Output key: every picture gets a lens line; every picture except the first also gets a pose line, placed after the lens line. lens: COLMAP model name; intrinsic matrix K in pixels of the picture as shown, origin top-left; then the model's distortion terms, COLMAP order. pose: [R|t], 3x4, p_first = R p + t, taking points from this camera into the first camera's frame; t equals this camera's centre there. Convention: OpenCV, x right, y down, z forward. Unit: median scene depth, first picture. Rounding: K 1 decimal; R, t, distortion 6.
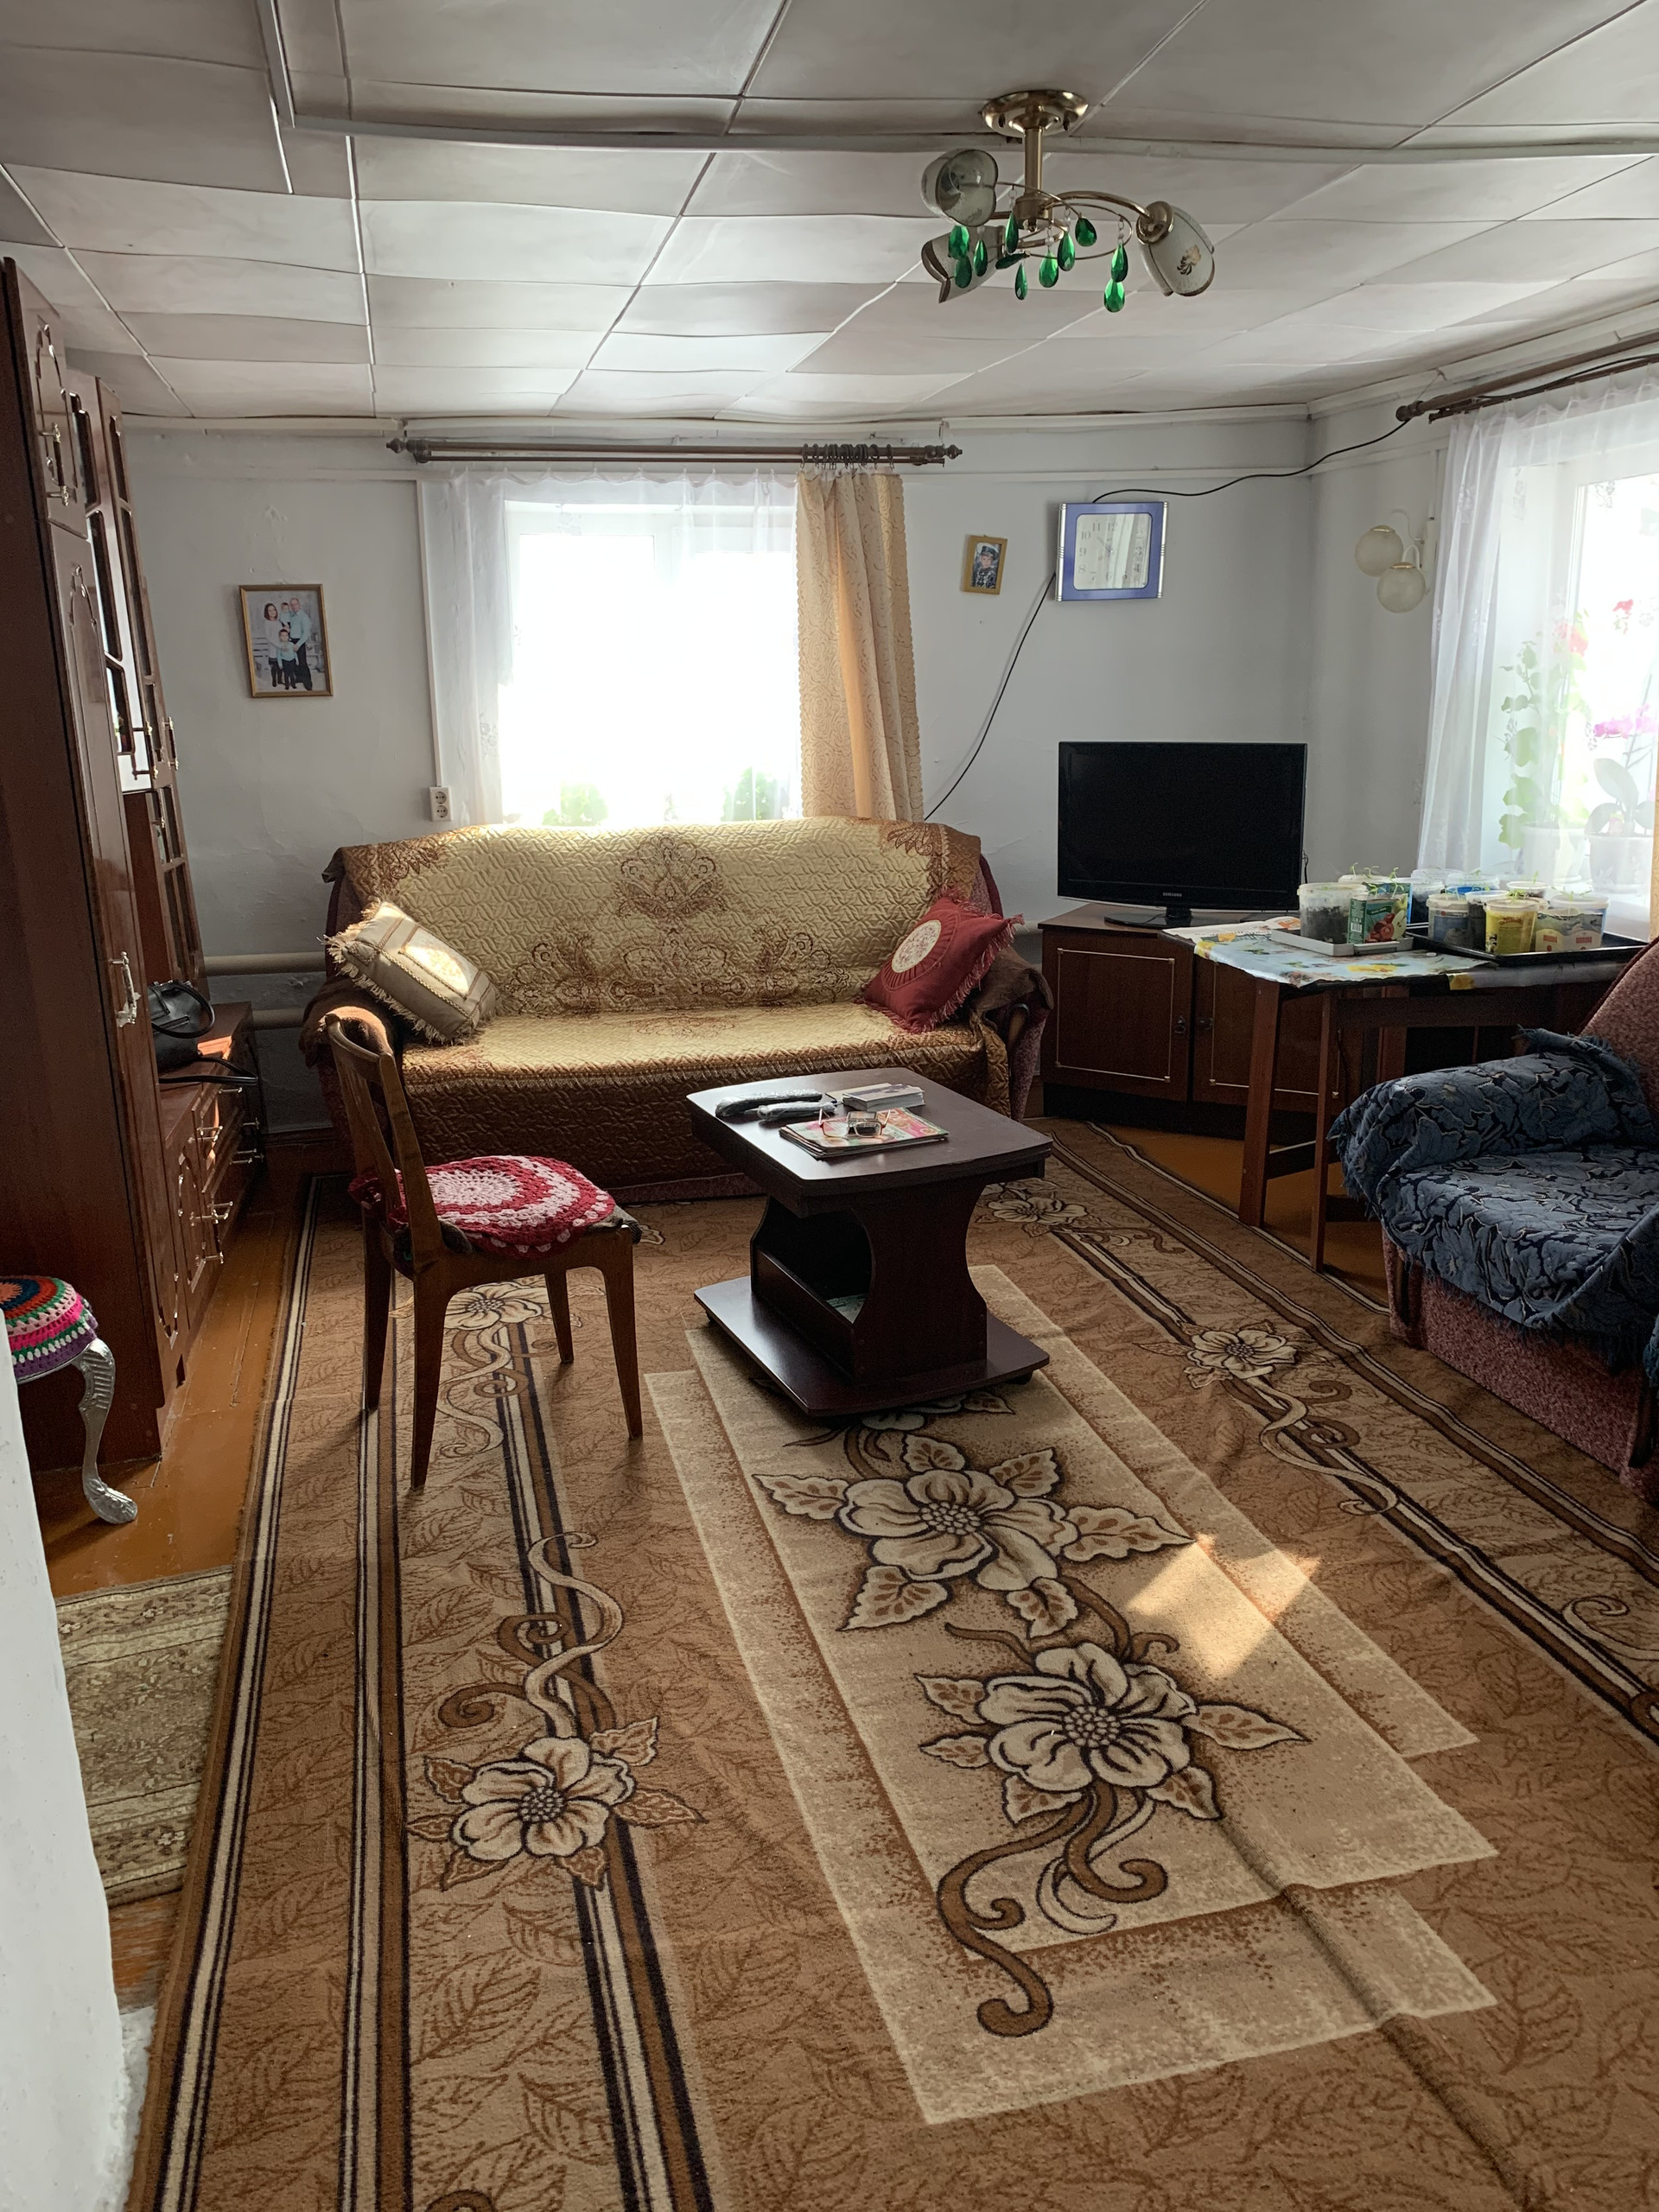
lens RADIAL K [[1696.0, 0, 830.4], [0, 1696.0, 1102.4], [0, 0, 1]] dist [0.039231, -0.047263]
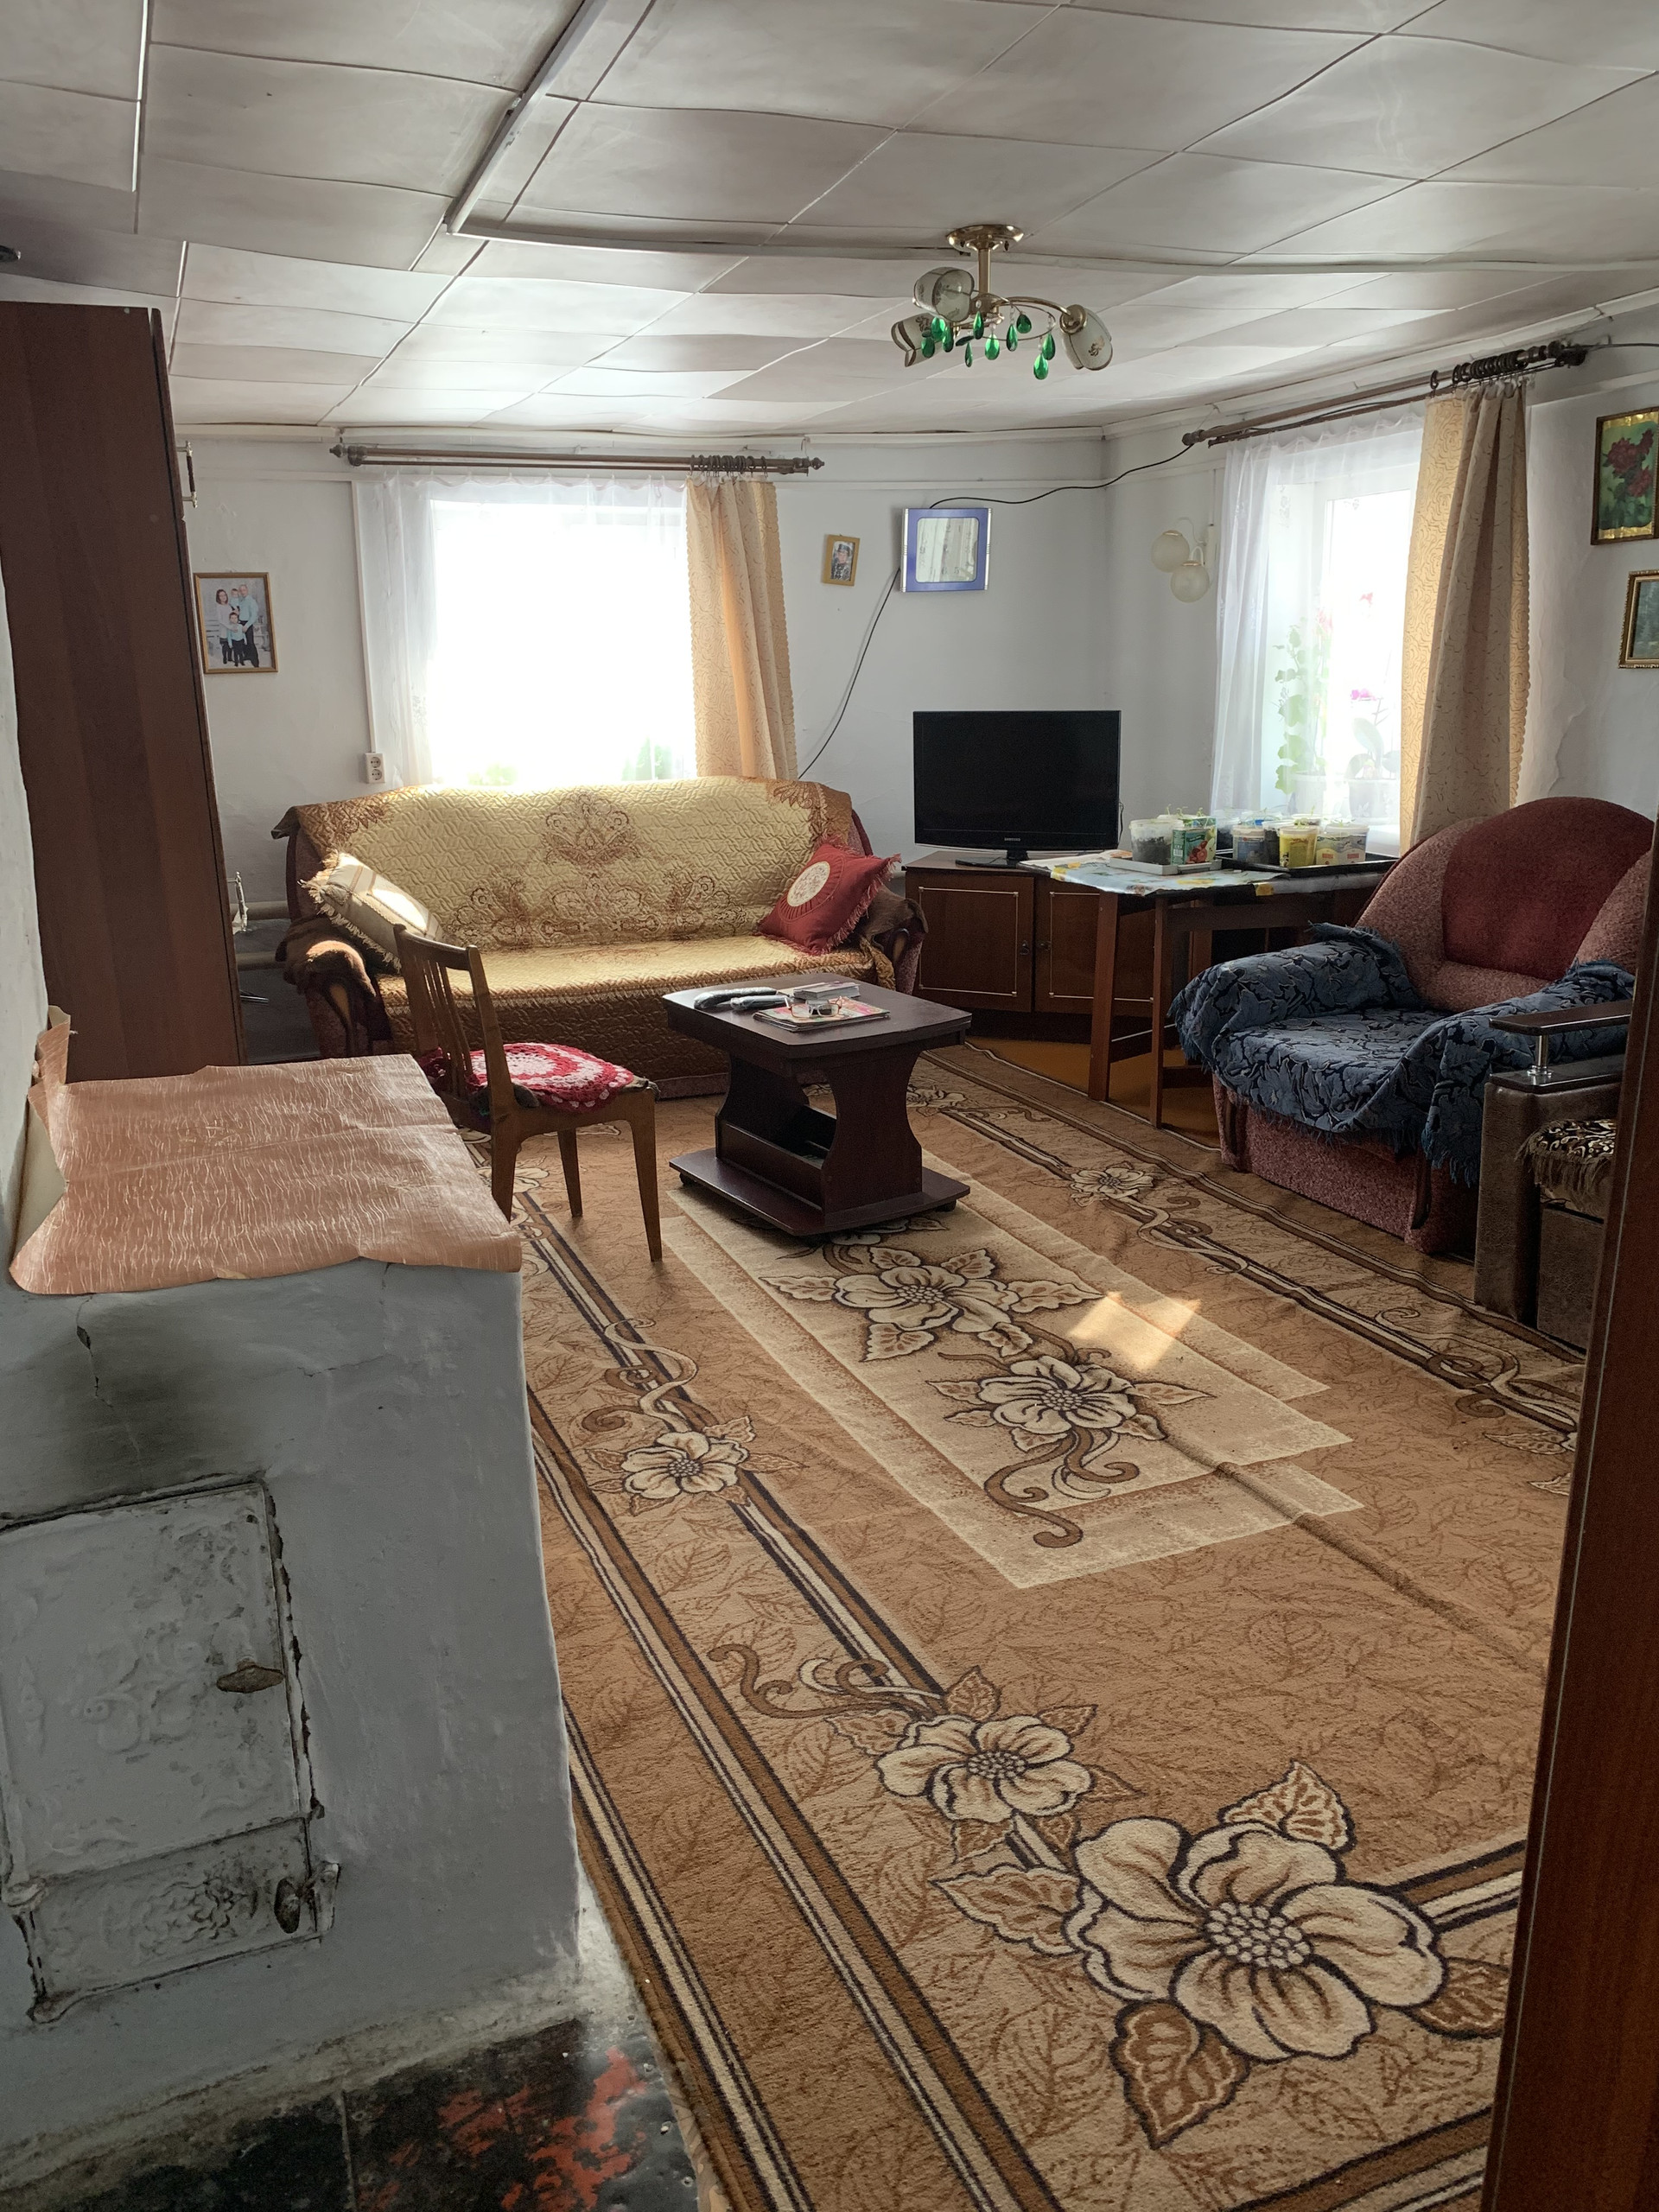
lens RADIAL K [[1696.0, 0, 824.2], [0, 1696.0, 1090.0], [0, 0, 1]] dist [0.039231, -0.047263]
pose [[0.989304, -0.036324, 0.141274, -0.148991], [0.036734, 0.999325, -0.000298, 0.070693], [-0.141168, 0.005485, 0.989970, -0.227291]]
